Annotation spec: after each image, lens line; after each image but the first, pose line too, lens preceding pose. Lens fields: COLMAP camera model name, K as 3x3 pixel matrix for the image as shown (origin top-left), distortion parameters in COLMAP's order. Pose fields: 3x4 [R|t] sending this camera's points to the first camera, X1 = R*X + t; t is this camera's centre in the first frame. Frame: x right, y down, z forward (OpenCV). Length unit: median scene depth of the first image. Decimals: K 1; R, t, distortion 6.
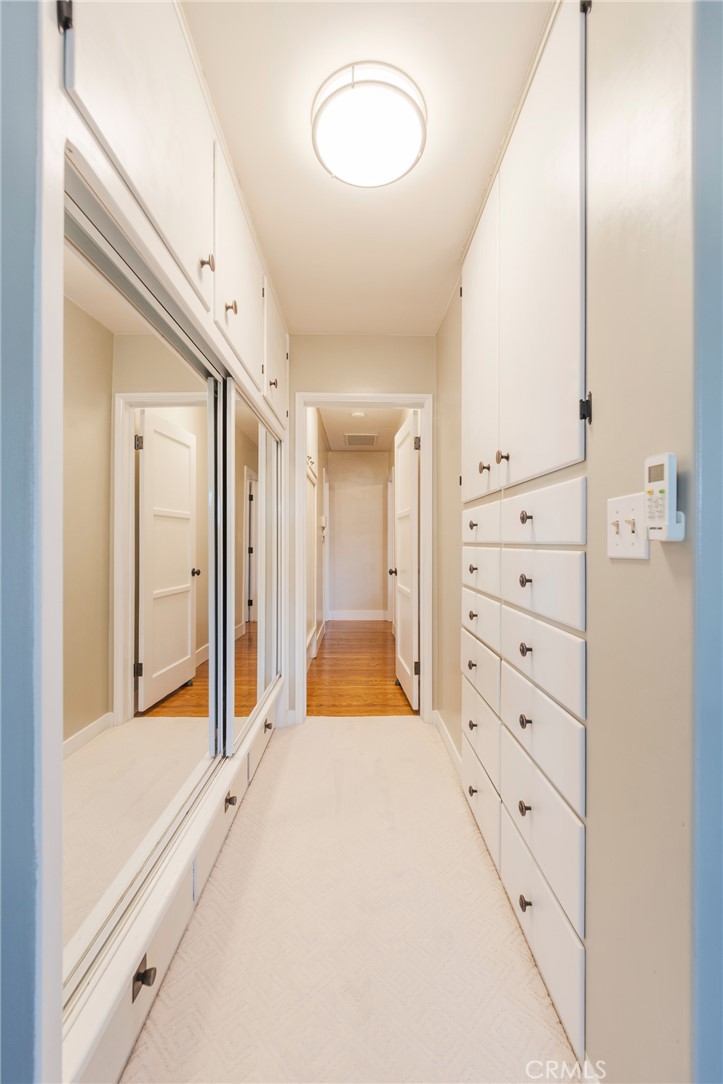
lens RADIAL K [[446.6, 0, 361.5], [0, 446.6, 542.0], [0, 0, 1]] dist [-0.000337, -0.000122]
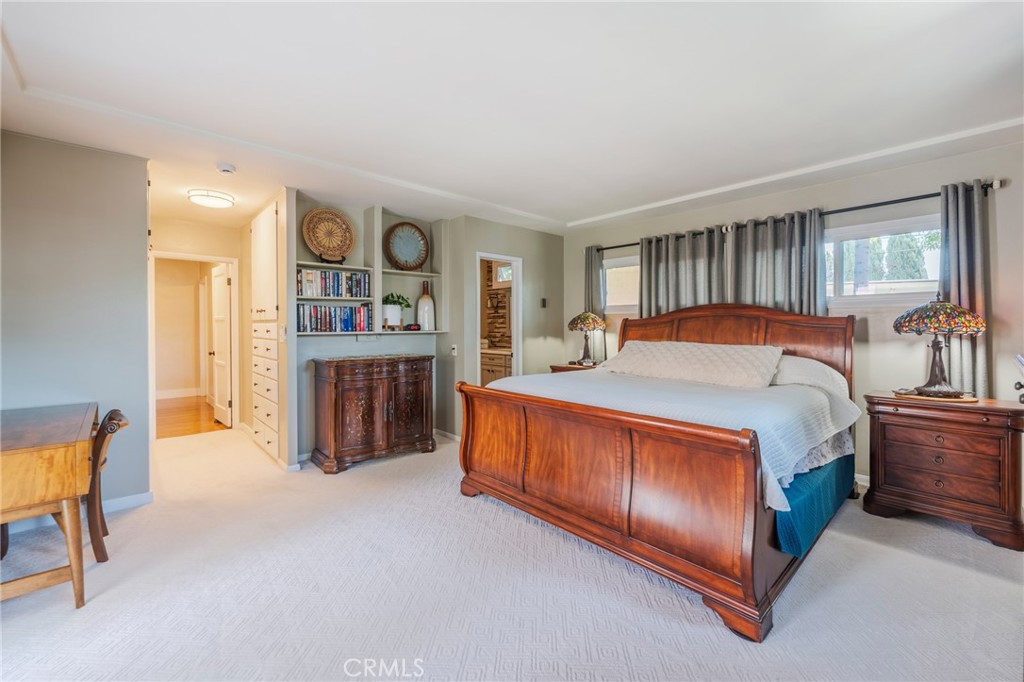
lens RADIAL K [[436.9, 0, 514.3], [0, 436.9, 329.8], [0, 0, 1]] dist [0.000096, -0.000094]
pose [[0.758852, -0.009889, 0.651188, -0.155872], [0.004449, 0.999940, 0.010001, -0.036221], [-0.651248, -0.004692, 0.758851, -1.124081]]
